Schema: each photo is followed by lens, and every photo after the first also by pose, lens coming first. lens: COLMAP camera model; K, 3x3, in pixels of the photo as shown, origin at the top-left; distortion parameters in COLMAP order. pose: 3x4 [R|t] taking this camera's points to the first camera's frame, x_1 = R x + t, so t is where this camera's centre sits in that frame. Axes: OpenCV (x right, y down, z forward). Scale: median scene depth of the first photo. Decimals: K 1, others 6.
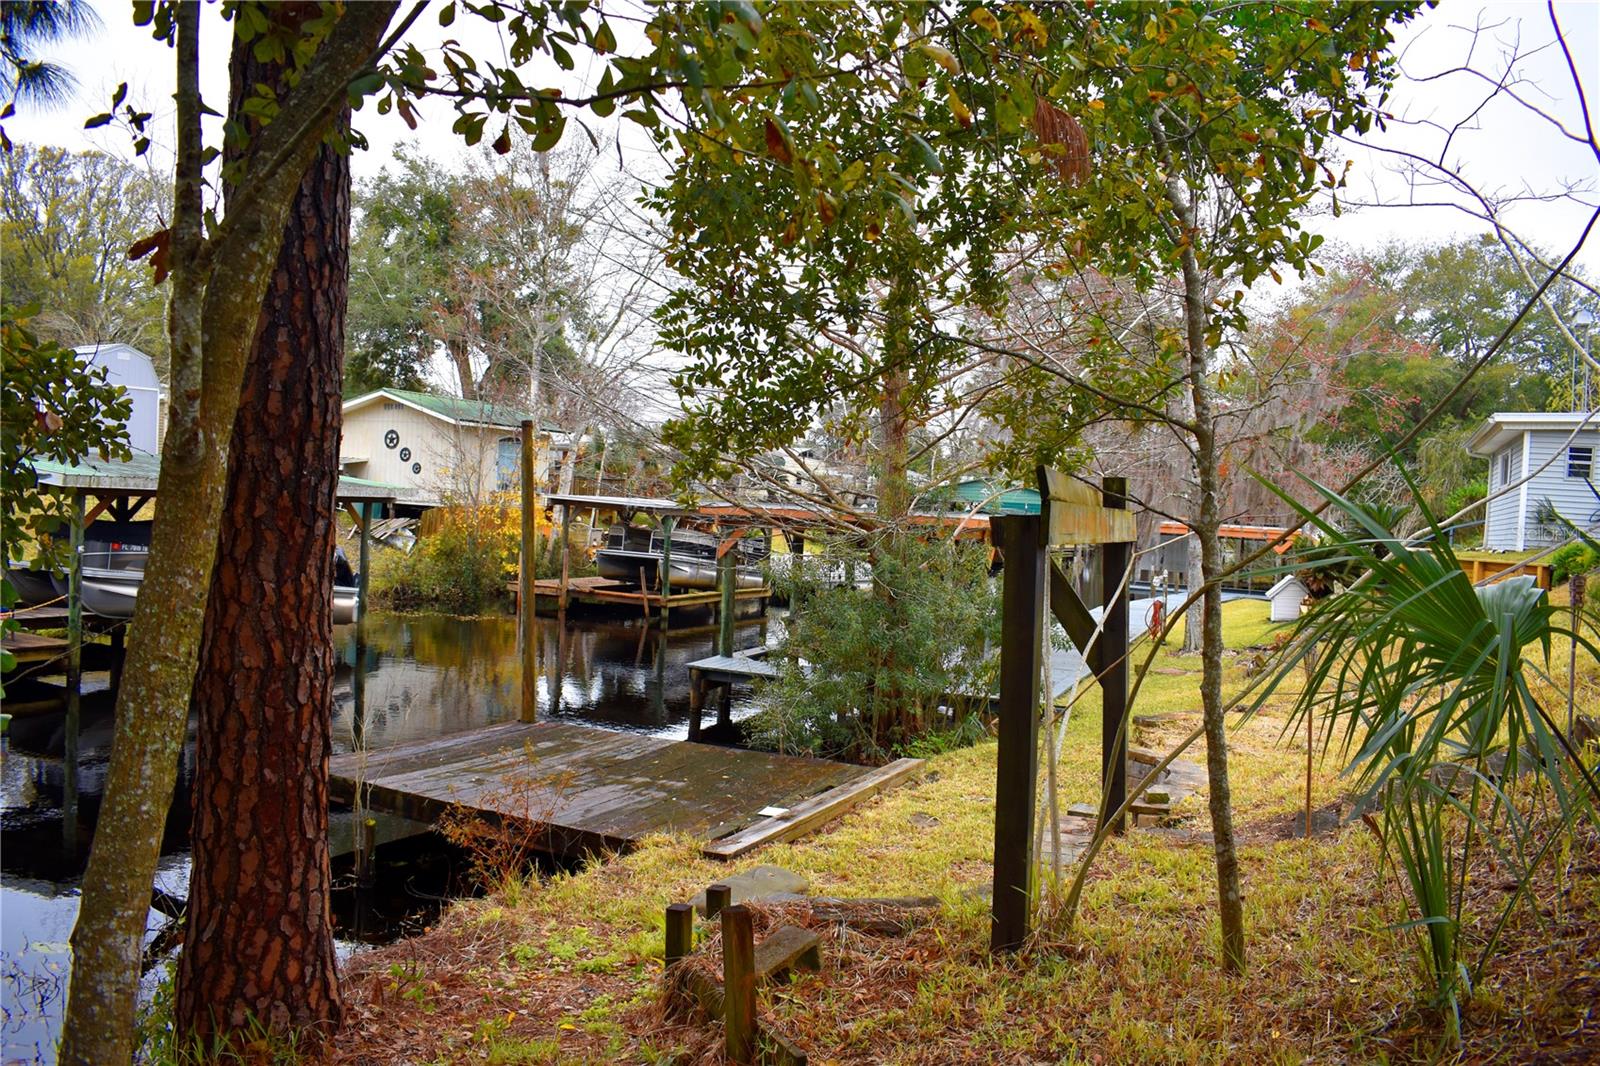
lens RADIAL K [[1250.4, 0, 804.2], [0, 1250.4, 539.5], [0, 0, 1]] dist [-0.090225, 0.005730]
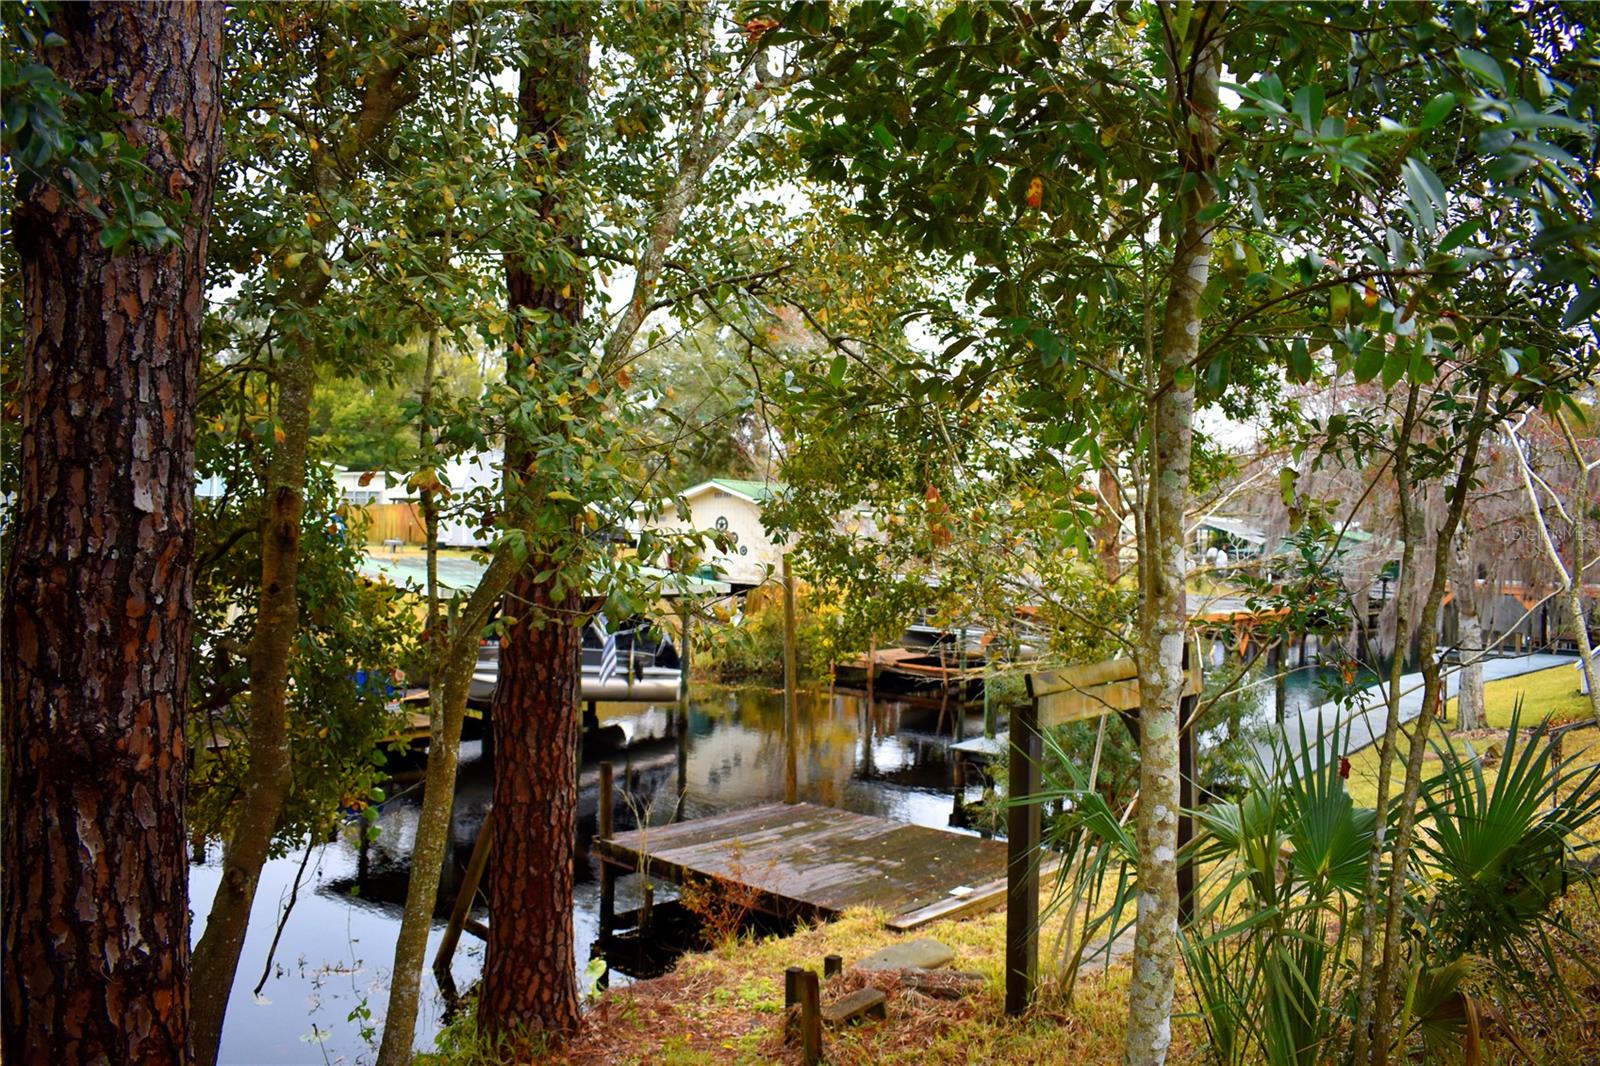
lens RADIAL K [[1250.4, 0, 804.2], [0, 1250.4, 539.5], [0, 0, 1]] dist [-0.090225, 0.005730]
pose [[0.961590, -0.027288, -0.273130, 0.196243], [0.016863, 0.999039, -0.040445, -0.092669], [0.273971, 0.034286, 0.961127, -0.257321]]
